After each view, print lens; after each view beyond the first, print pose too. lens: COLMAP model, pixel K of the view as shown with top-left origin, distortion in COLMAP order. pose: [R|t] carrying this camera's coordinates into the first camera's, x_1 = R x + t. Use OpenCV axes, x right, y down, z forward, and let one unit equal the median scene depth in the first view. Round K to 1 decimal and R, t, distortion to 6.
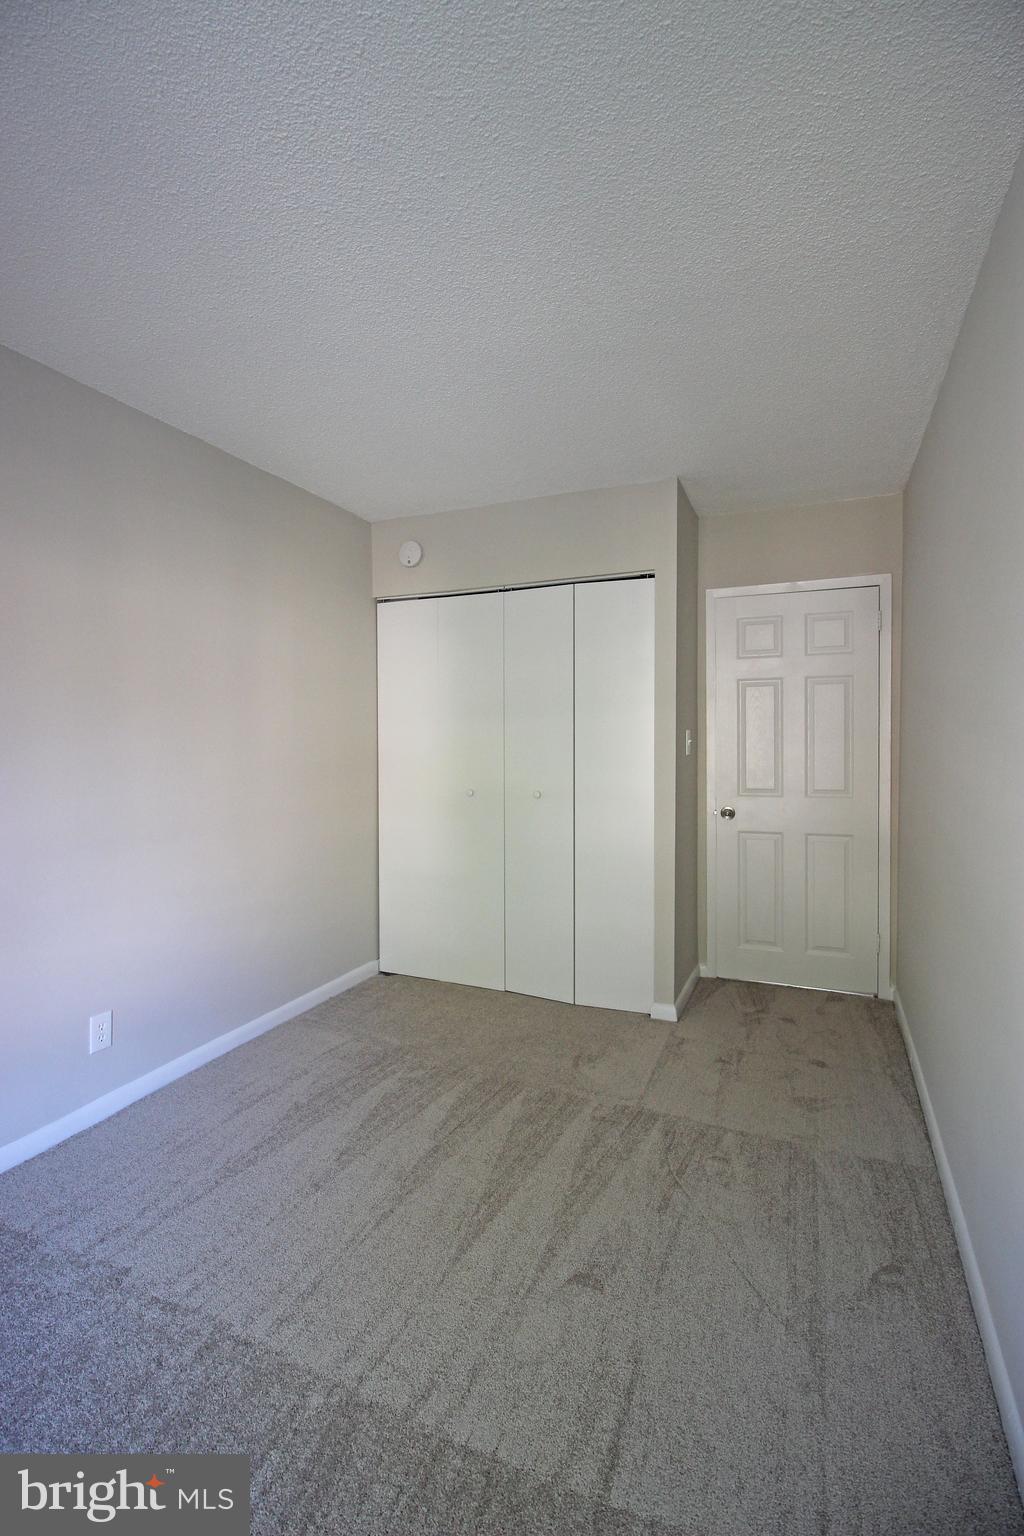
lens RADIAL K [[706.0, 0, 504.3], [0, 706.0, 753.7], [0, 0, 1]] dist [-0.001500, -0.014214]
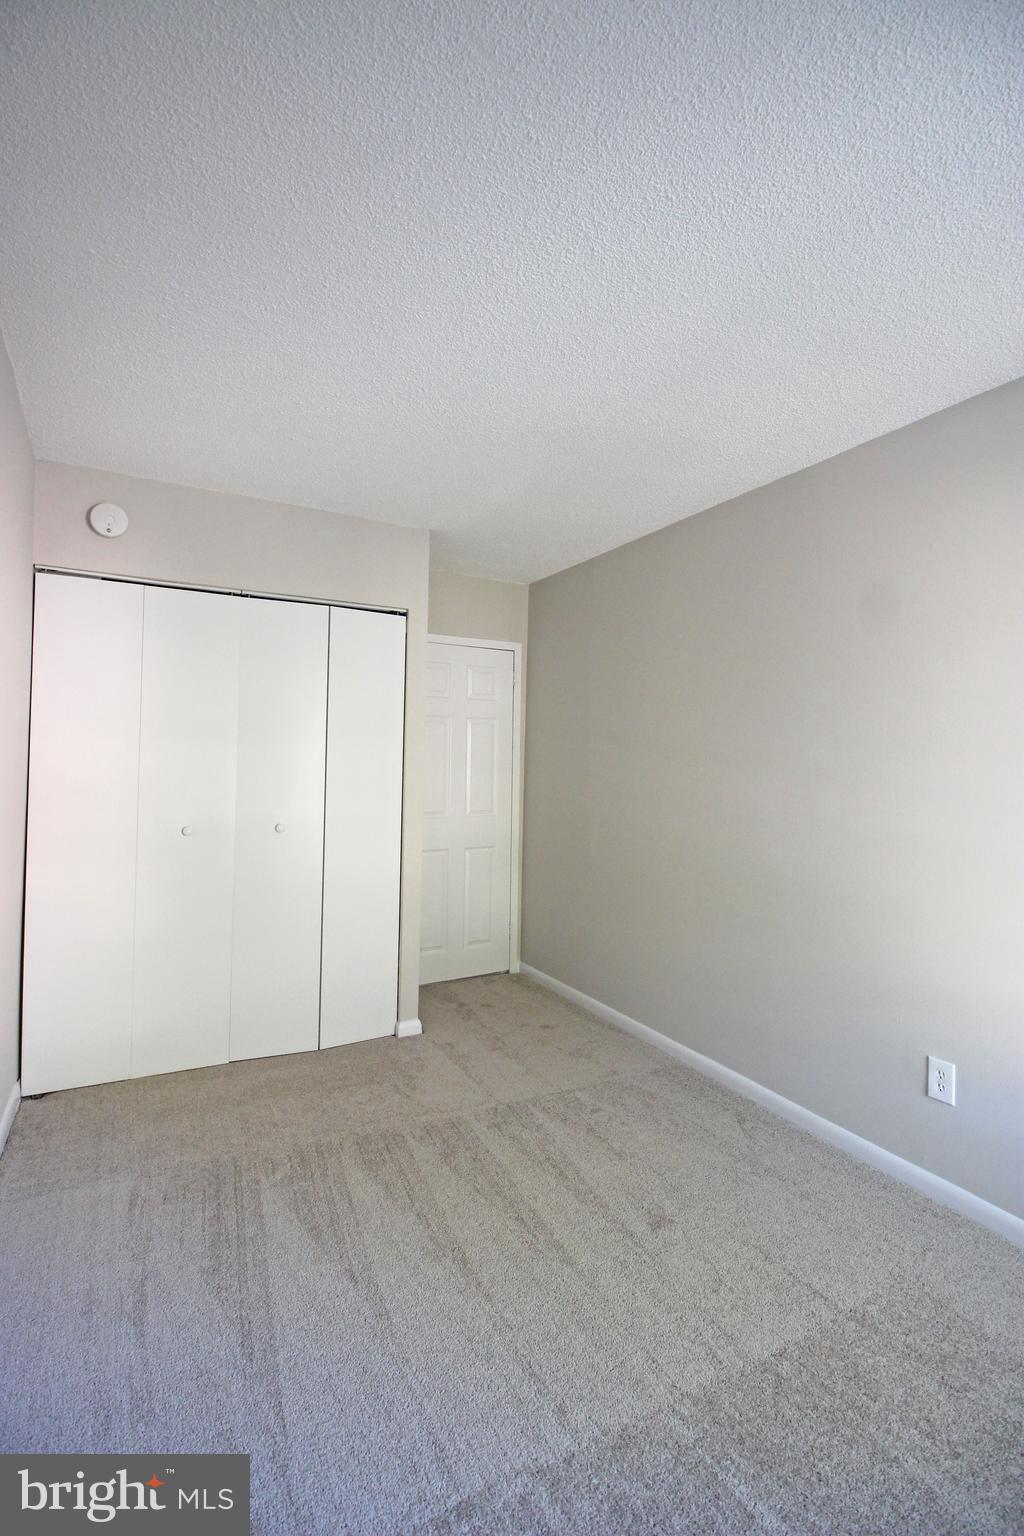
lens RADIAL K [[706.0, 0, 504.3], [0, 706.0, 753.7], [0, 0, 1]] dist [-0.001500, -0.014214]
pose [[0.617265, 0.024832, 0.786363, -0.522807], [0.001683, 0.999458, -0.032883, -0.007458], [-0.786753, 0.021621, 0.616889, 0.231126]]
